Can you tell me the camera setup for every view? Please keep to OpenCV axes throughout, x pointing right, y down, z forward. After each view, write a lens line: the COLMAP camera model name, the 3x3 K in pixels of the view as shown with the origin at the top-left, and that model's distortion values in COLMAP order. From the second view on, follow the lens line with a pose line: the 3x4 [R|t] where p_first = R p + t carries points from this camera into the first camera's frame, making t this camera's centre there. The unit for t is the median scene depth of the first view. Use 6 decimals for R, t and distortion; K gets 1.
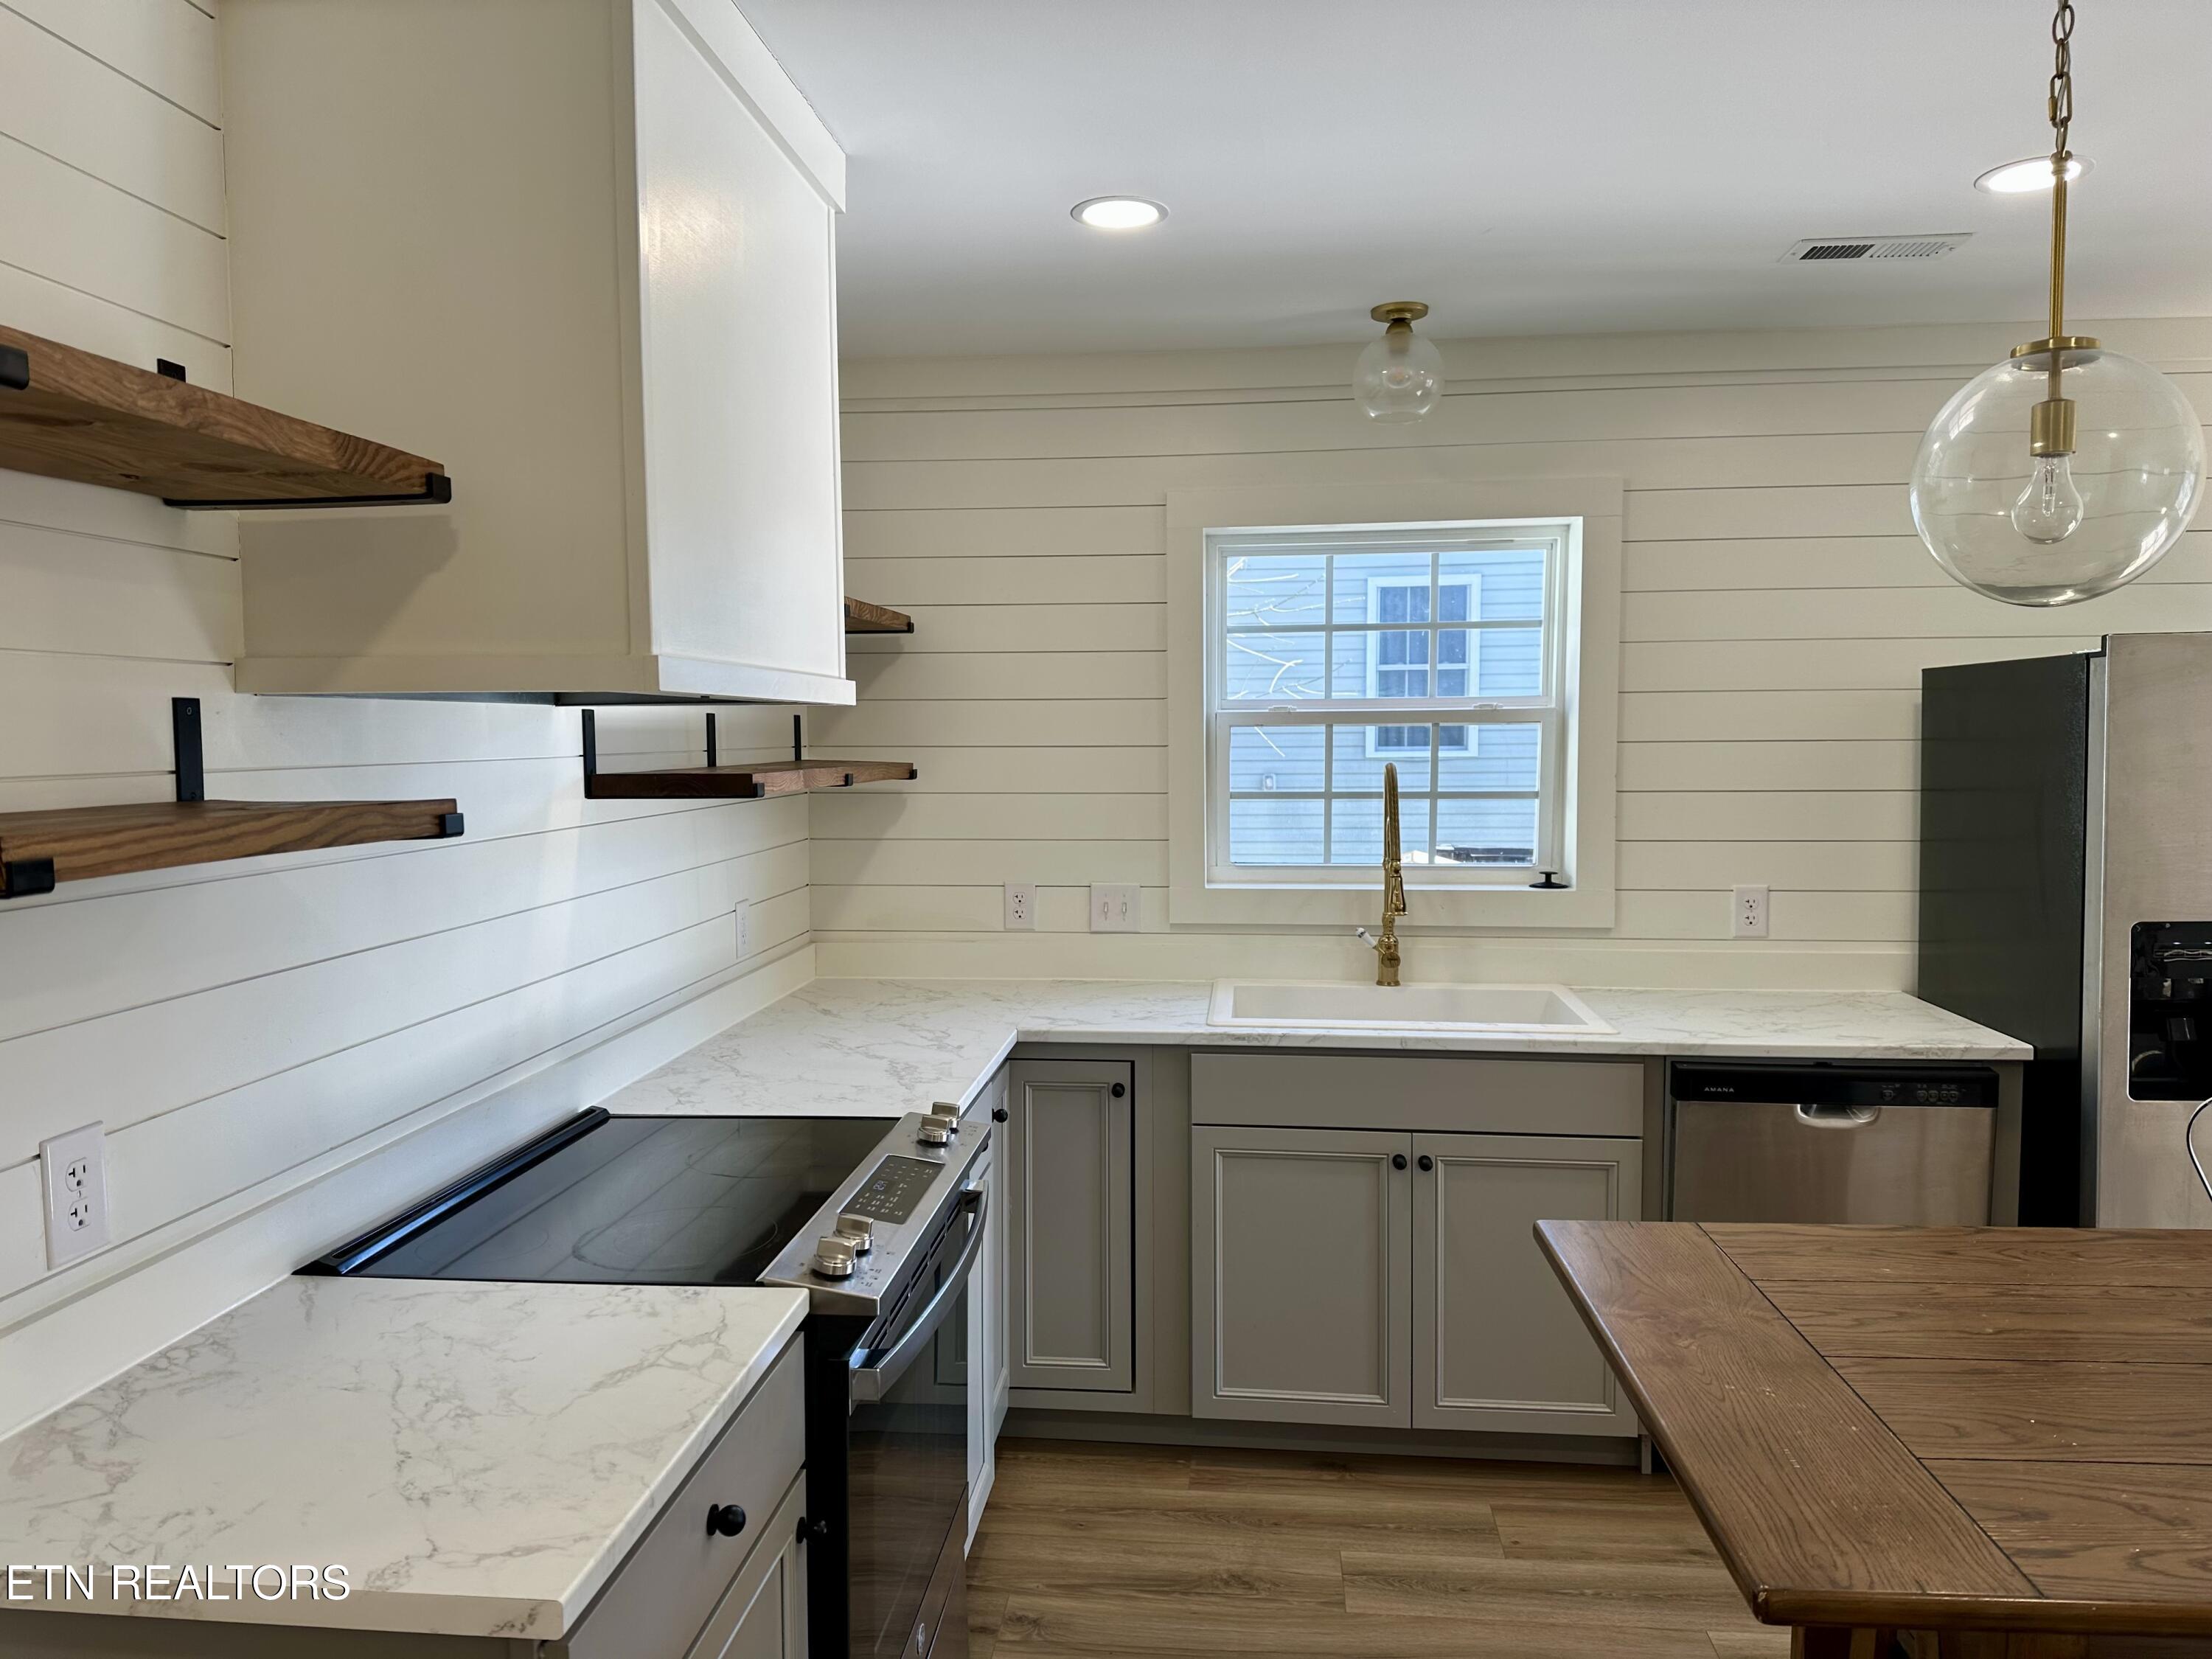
lens RADIAL K [[1499.0, 0, 1106.0], [0, 1499.0, 829.5], [0, 0, 1]] dist [-0.028055, -0.001684]
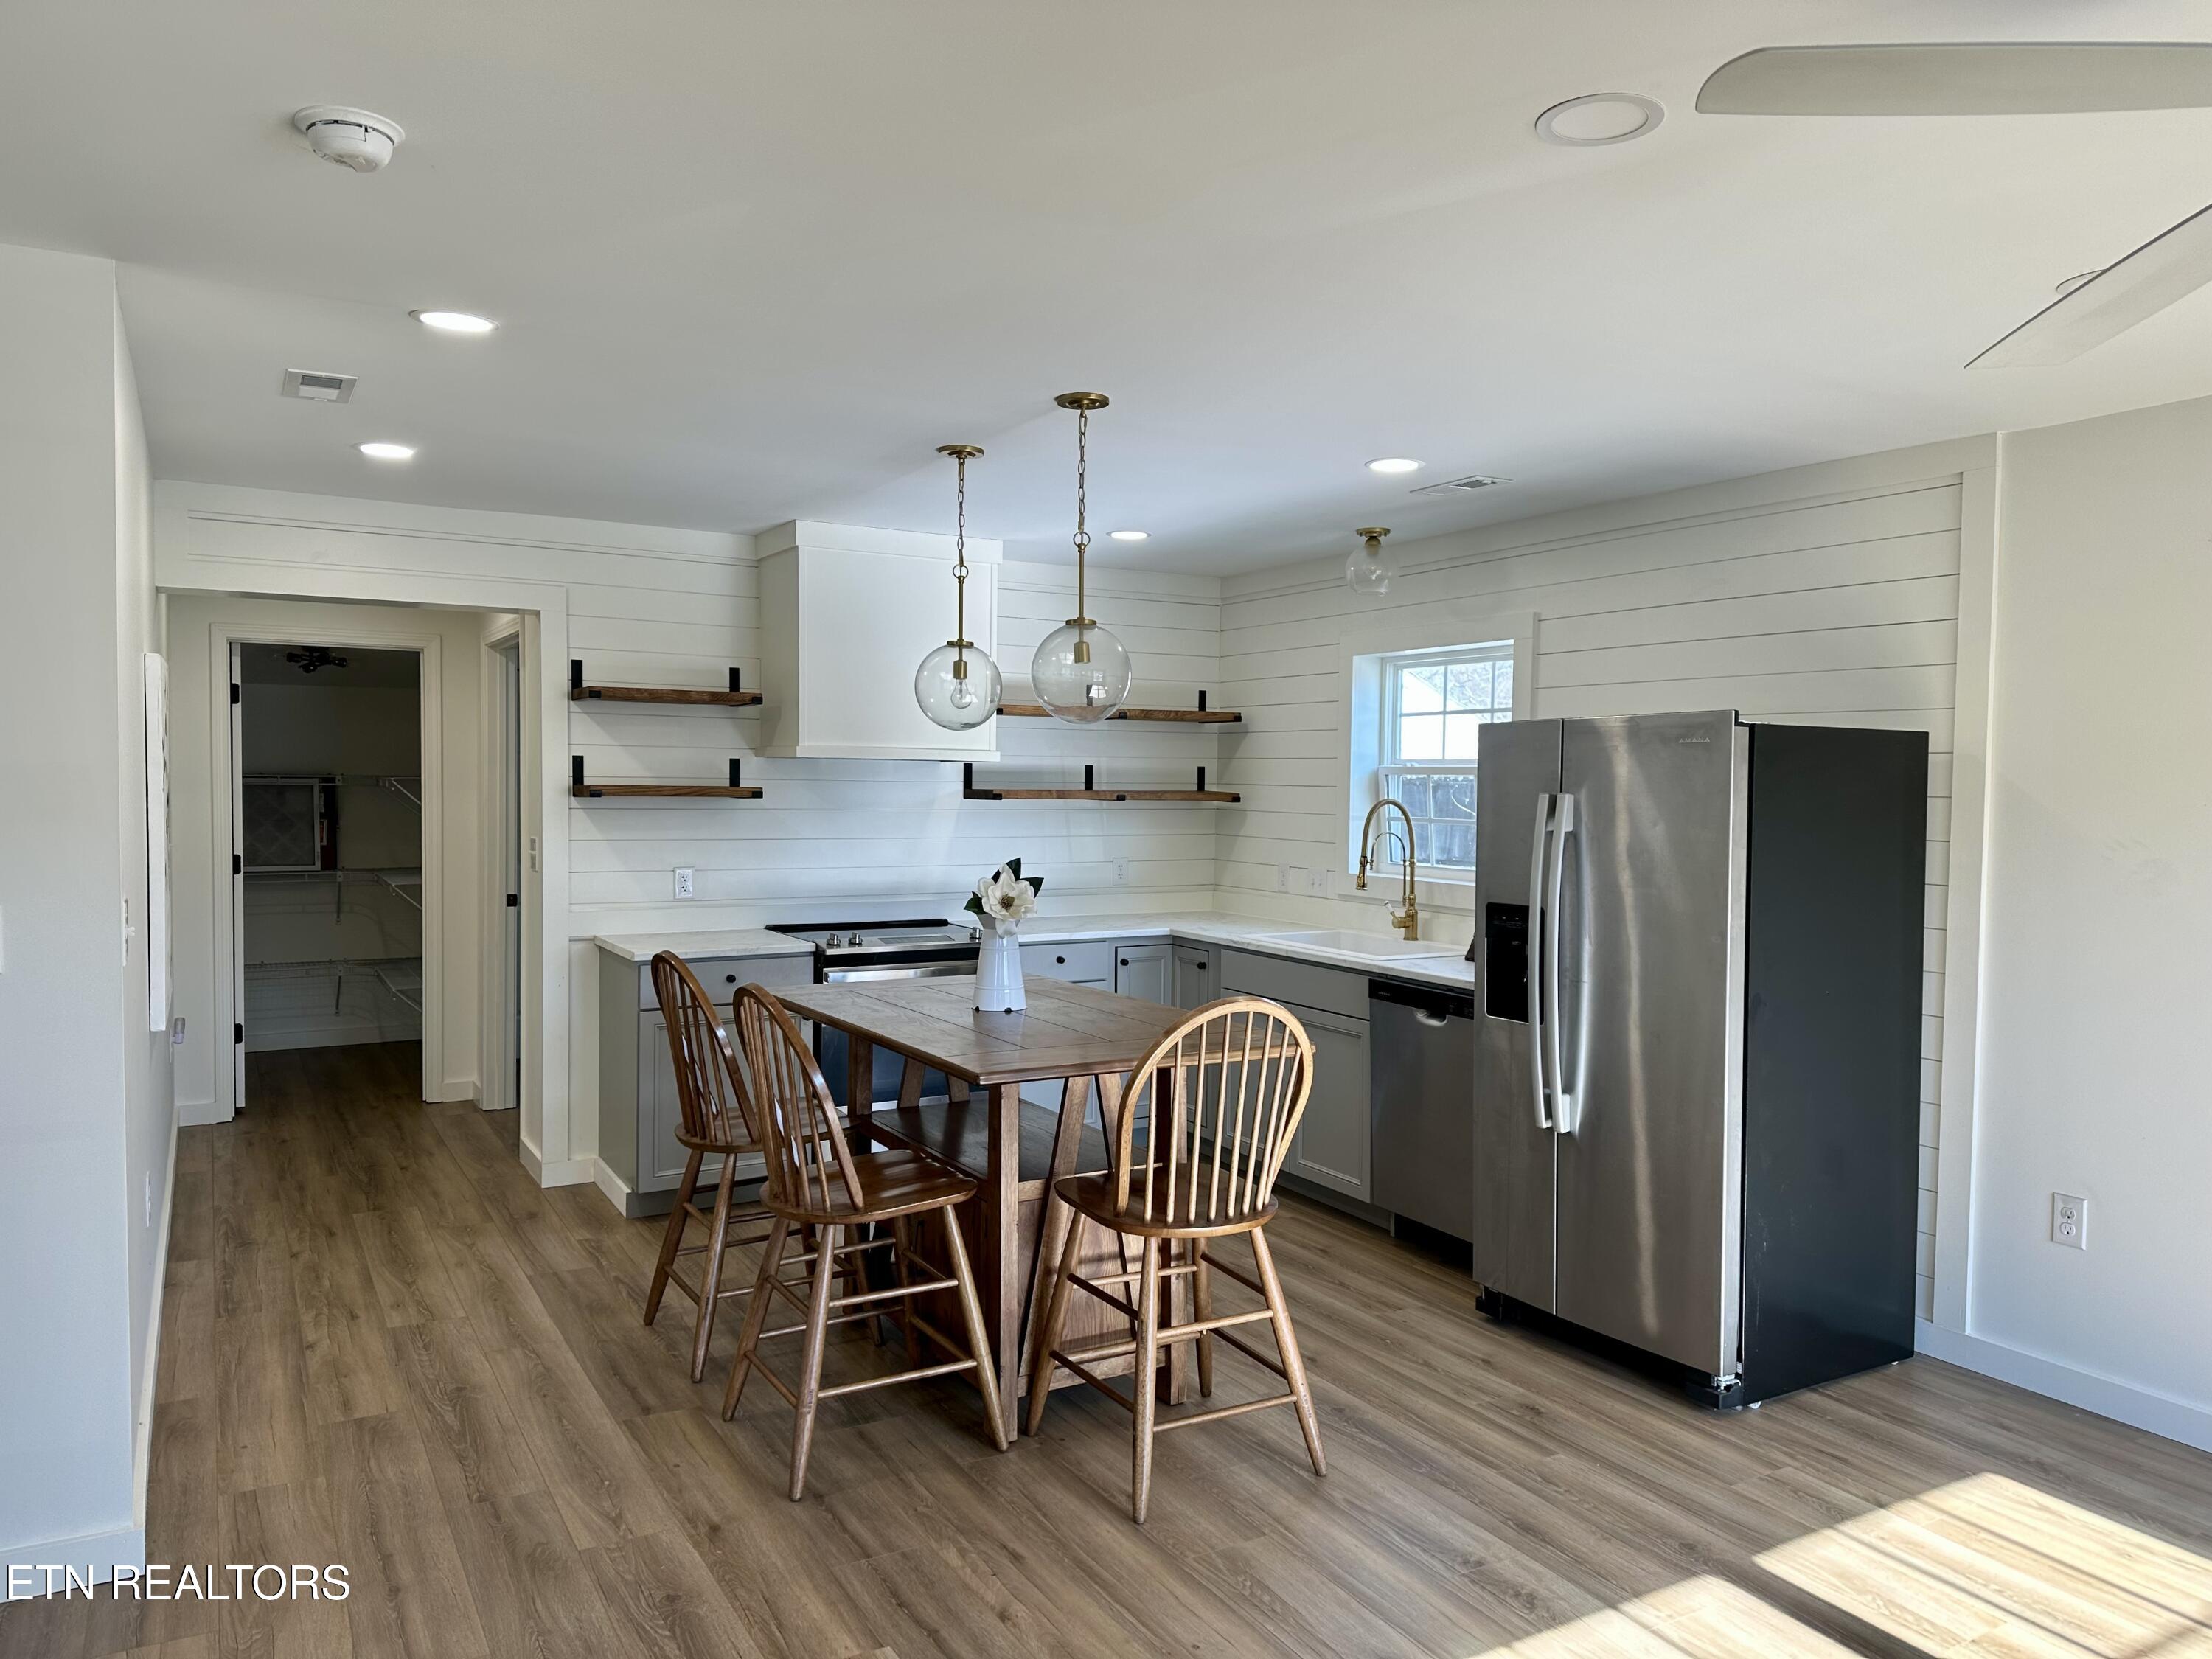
lens RADIAL K [[1499.0, 0, 1106.0], [0, 1499.0, 829.5], [0, 0, 1]] dist [-0.028055, -0.001684]
pose [[0.597745, 0.043849, -0.800486, 1.568222], [-0.070516, 0.997509, 0.001985, 0.008150], [0.798579, 0.055260, 0.599348, -0.273983]]
